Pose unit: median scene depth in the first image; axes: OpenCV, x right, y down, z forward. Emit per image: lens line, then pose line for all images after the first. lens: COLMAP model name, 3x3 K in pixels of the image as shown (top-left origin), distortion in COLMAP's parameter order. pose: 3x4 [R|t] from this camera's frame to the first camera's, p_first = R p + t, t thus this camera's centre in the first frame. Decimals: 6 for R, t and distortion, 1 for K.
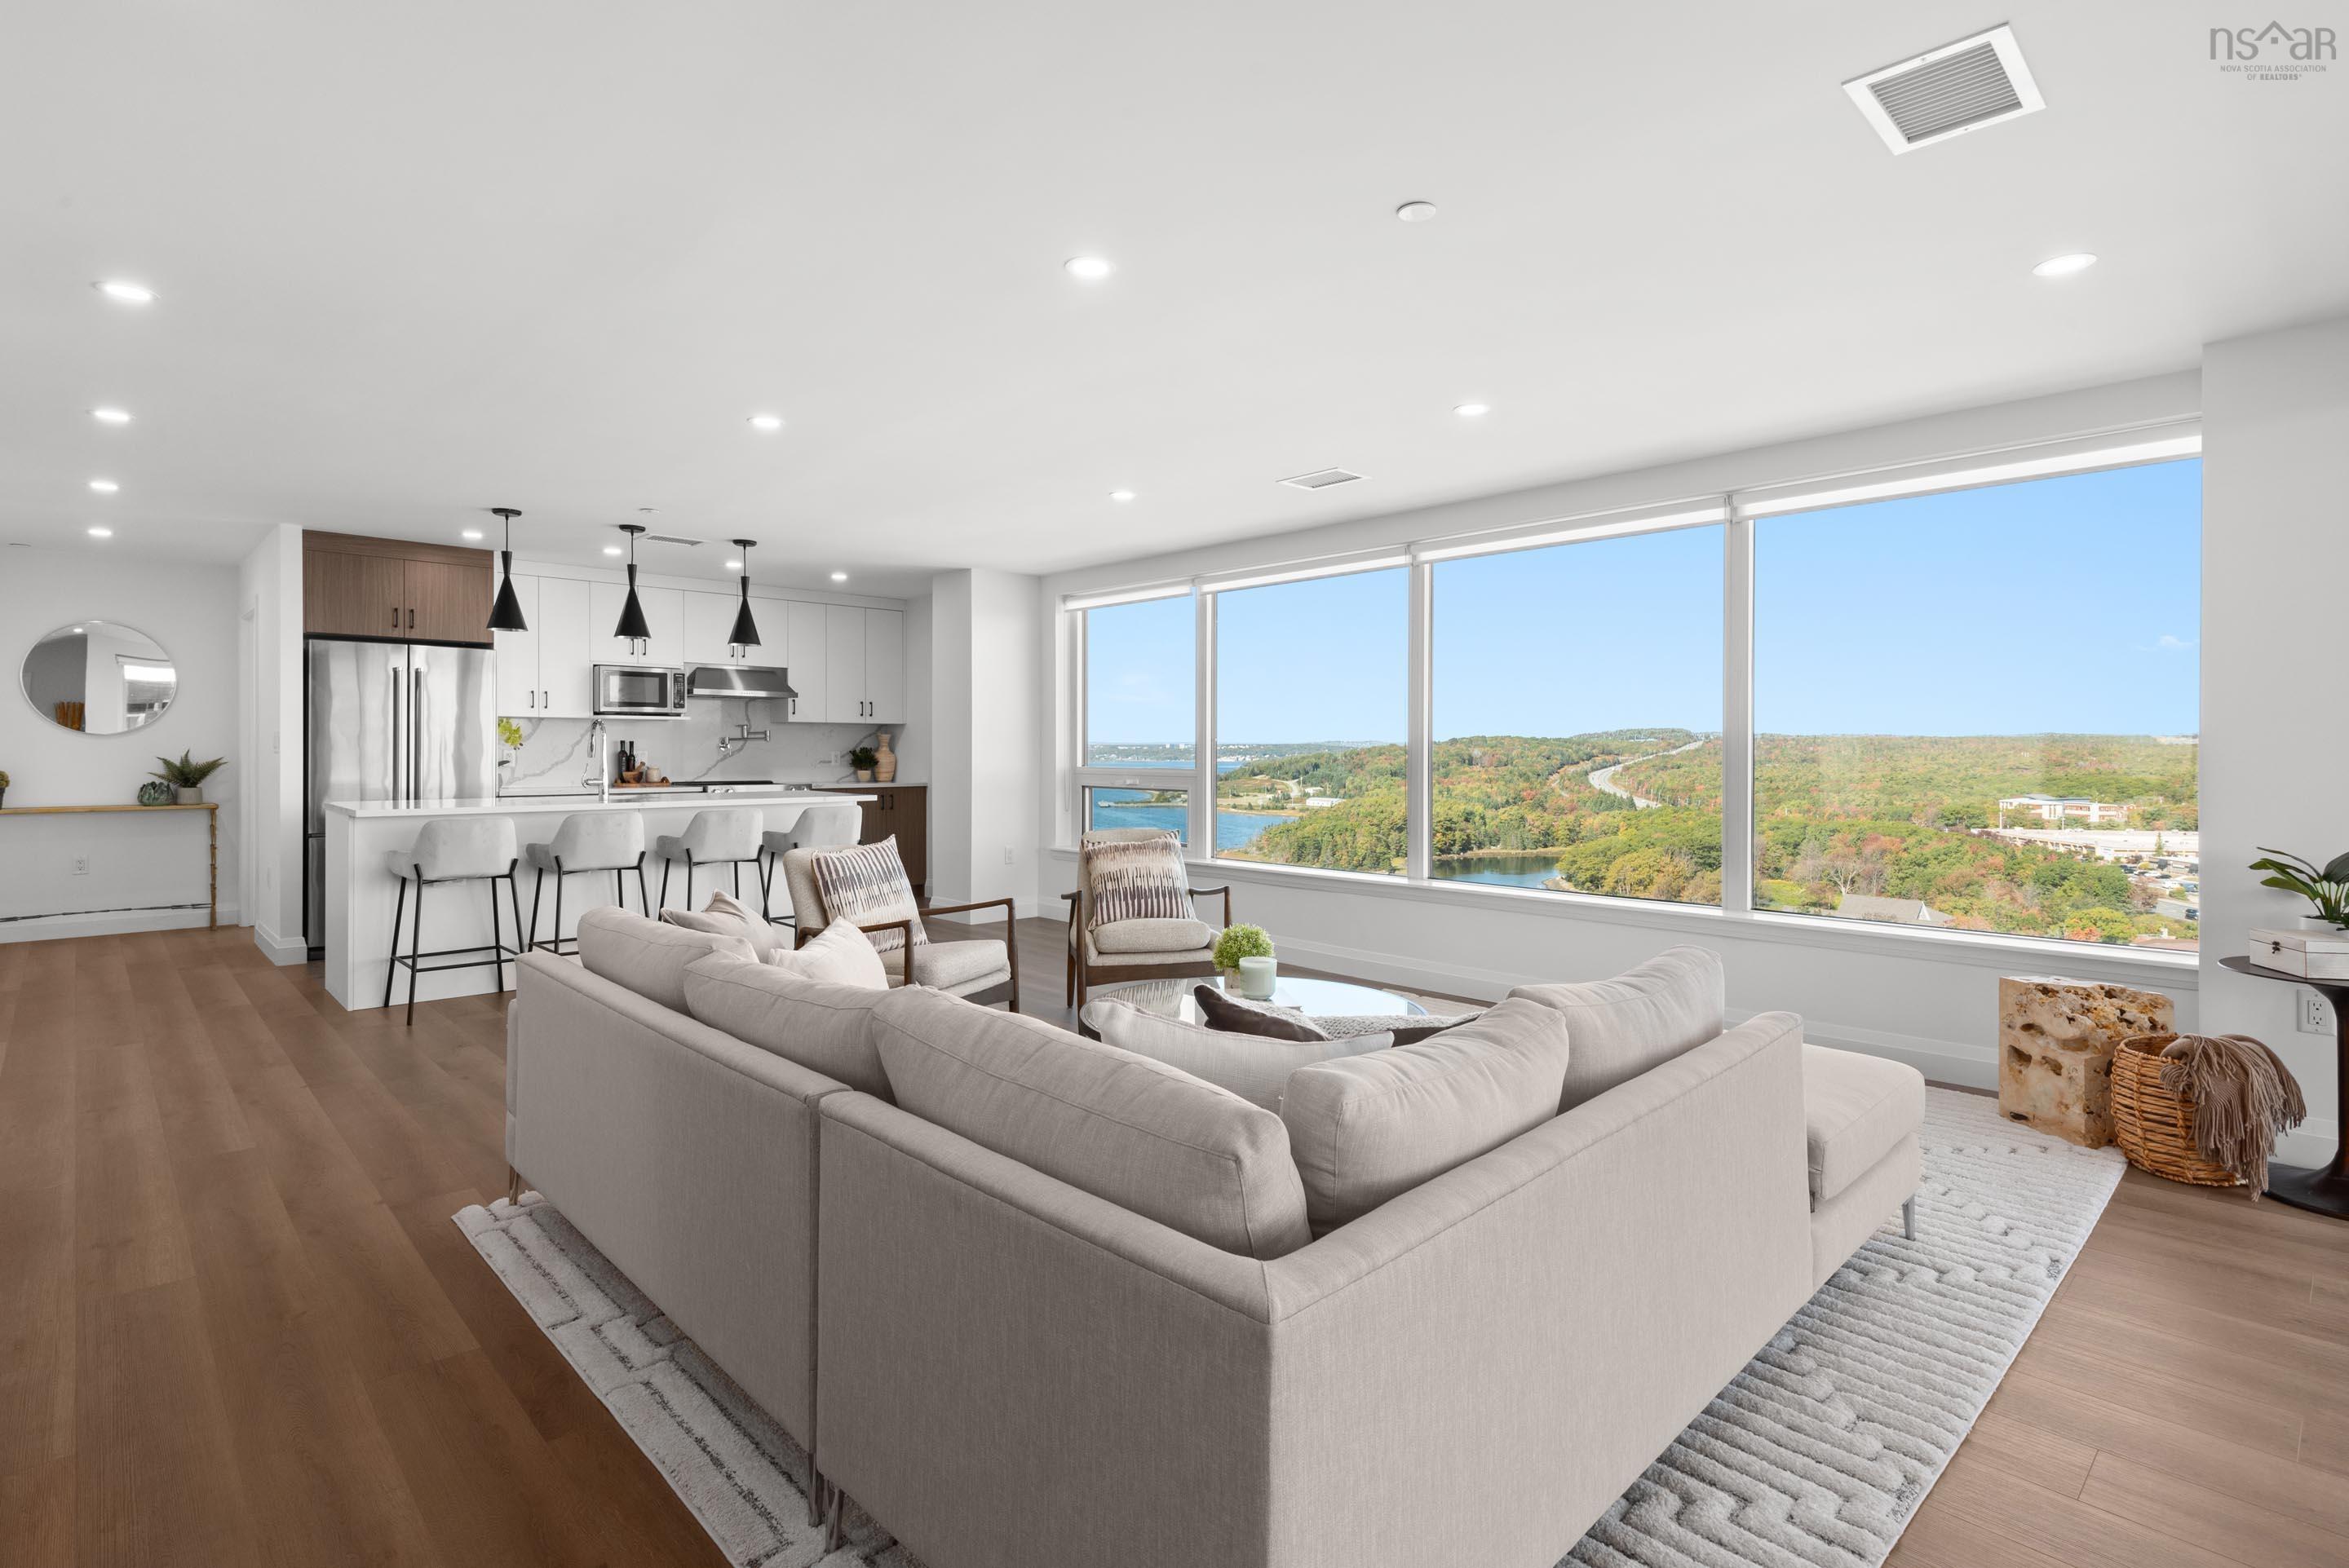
lens RADIAL K [[1135.6, 0, 1178.2], [0, 1135.6, 750.0], [0, 0, 1]] dist [0.012716, -0.001542]
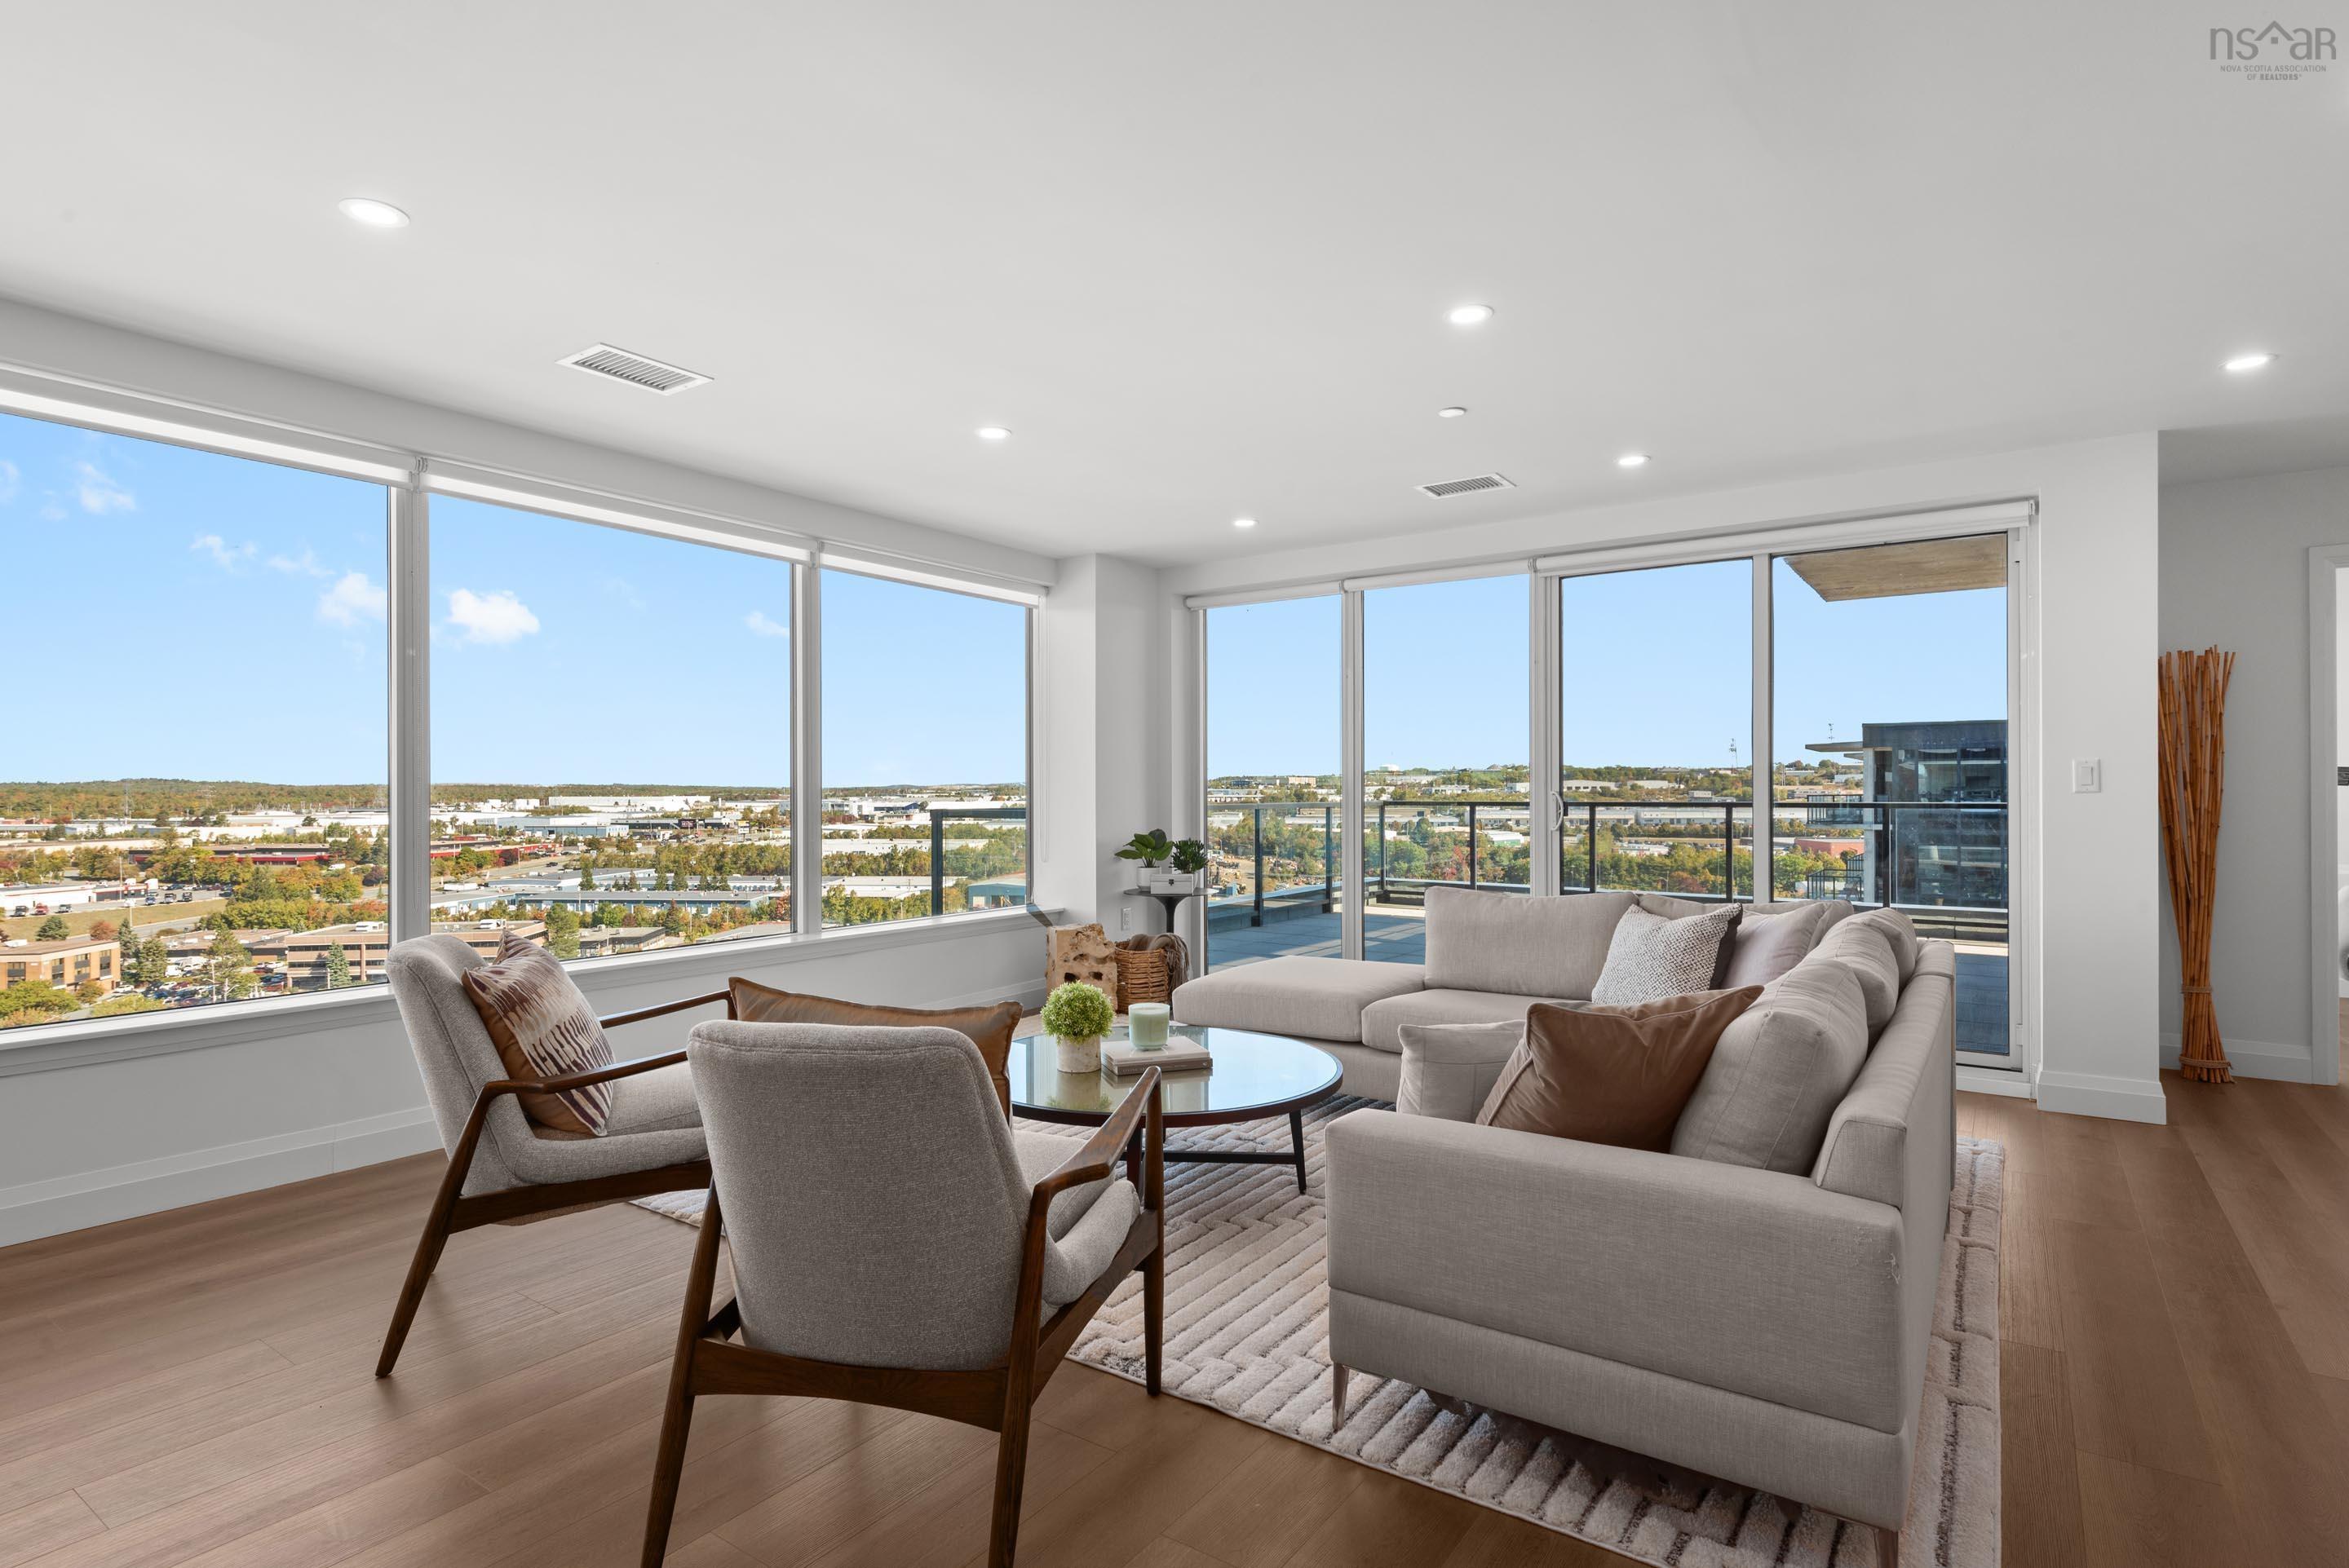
lens RADIAL K [[1174.7, 0, 1179.2], [0, 1174.7, 790.0], [0, 0, 1]] dist [0.017645, -0.000798]
pose [[-0.188153, 0.000391, 0.982140, -0.470951], [0.001611, 0.999999, -0.000089, 0.006121], [-0.982138, 0.001565, -0.188153, 0.626071]]
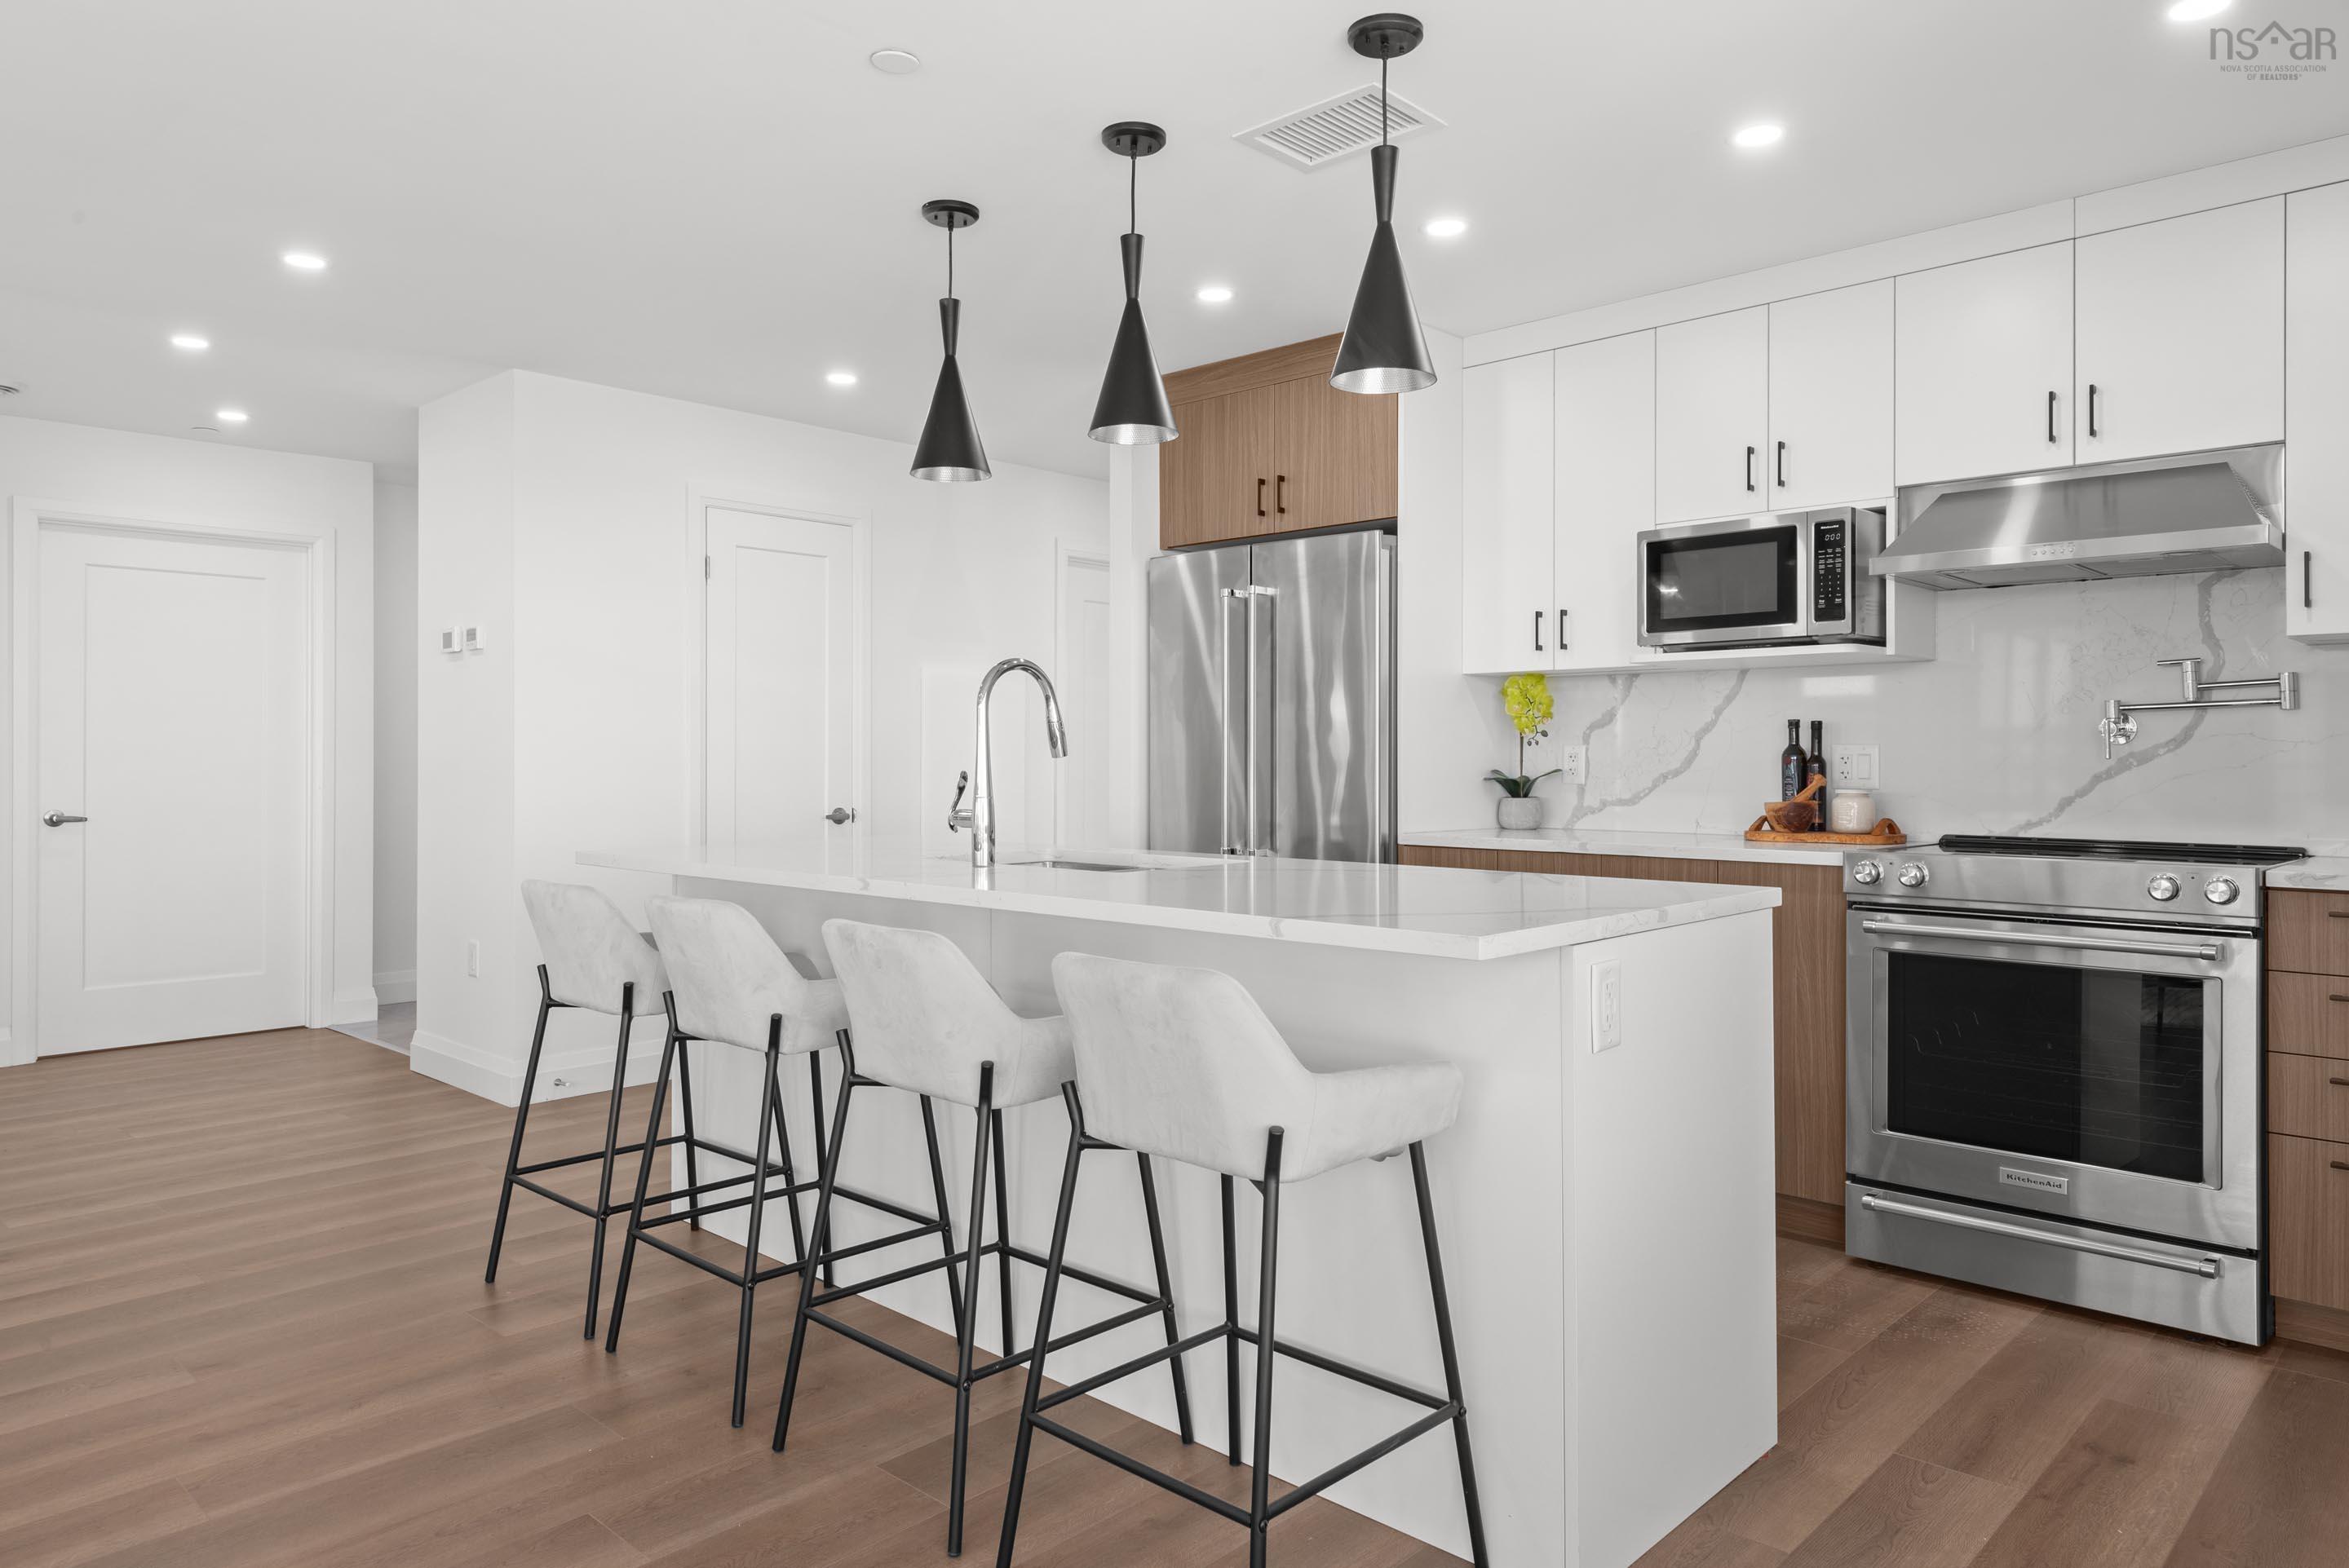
lens RADIAL K [[1495.4, 0, 1180.2], [0, 1495.4, 757.5], [0, 0, 1]] dist [0.008172, 0.001461]
pose [[0.047879, -0.002874, -0.998849, 0.006196], [-0.000382, 0.999996, -0.002896, 0.007198], [0.998853, 0.000521, 0.047878, 0.931746]]
